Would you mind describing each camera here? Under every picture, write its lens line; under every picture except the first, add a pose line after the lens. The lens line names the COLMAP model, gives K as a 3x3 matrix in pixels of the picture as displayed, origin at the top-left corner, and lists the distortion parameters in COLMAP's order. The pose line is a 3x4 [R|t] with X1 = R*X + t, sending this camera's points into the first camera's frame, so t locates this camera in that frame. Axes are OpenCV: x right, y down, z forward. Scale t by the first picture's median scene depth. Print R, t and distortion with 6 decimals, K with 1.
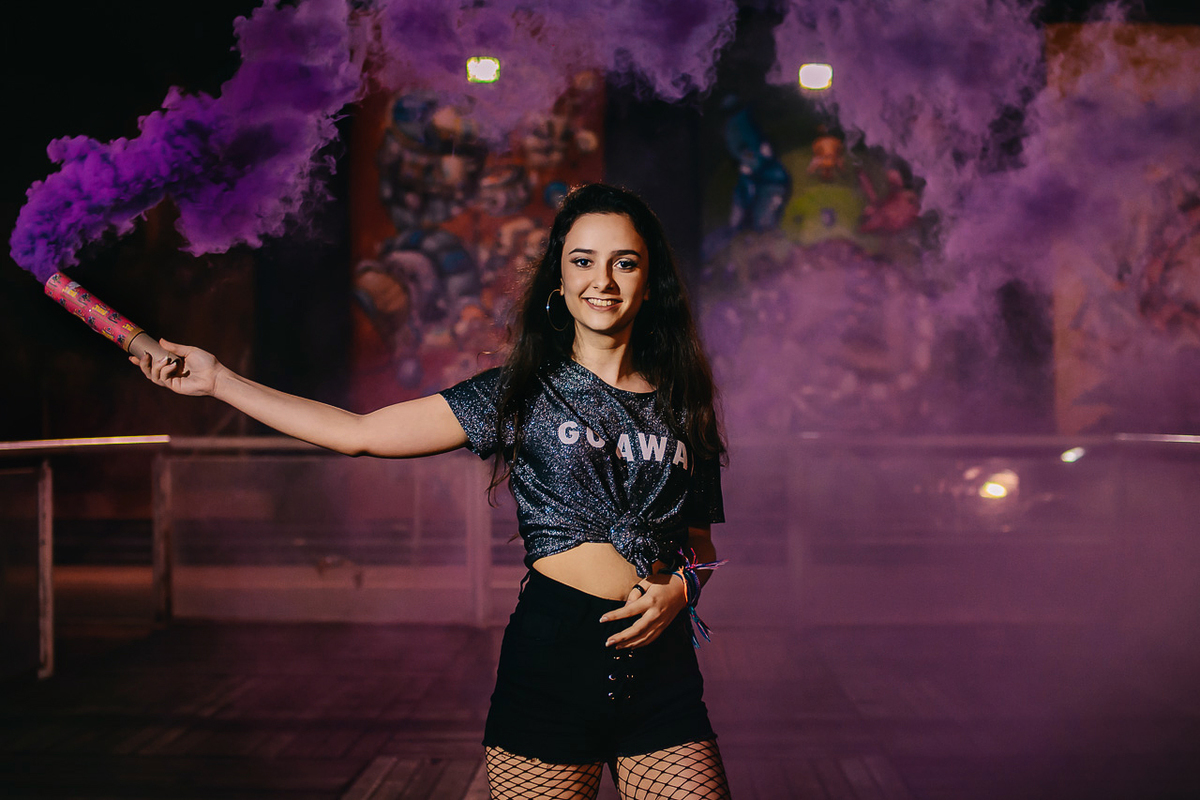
lens RADIAL K [[1541.3, 0, 602.7], [0, 1541.3, 407.9], [0, 0, 1]] dist [0.133736, 0.000000]
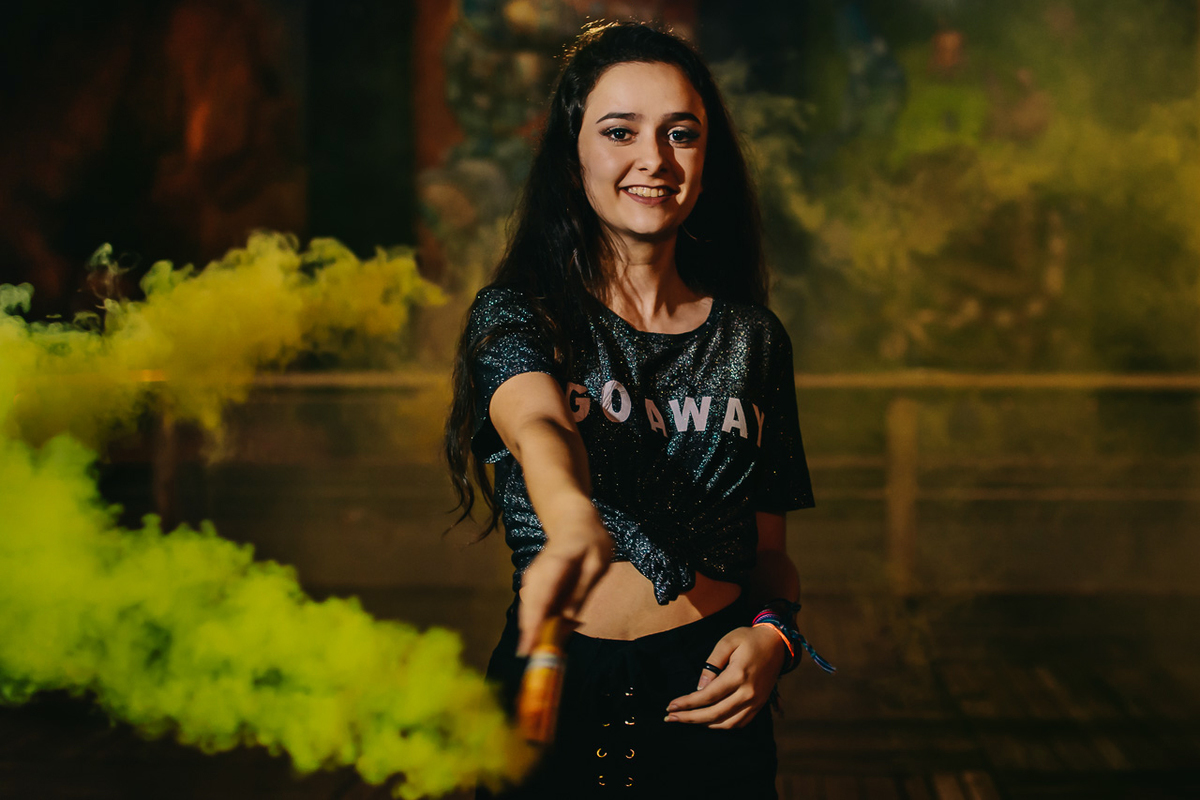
lens RADIAL K [[1541.8, 0, 599.0], [0, 1541.8, 392.4], [0, 0, 1]] dist [0.031758, 0.000000]
pose [[0.997418, 0.011175, -0.070944, 0.030511], [-0.008415, 0.999200, 0.039084, -0.002197], [0.071324, -0.038386, 0.996714, 0.291832]]
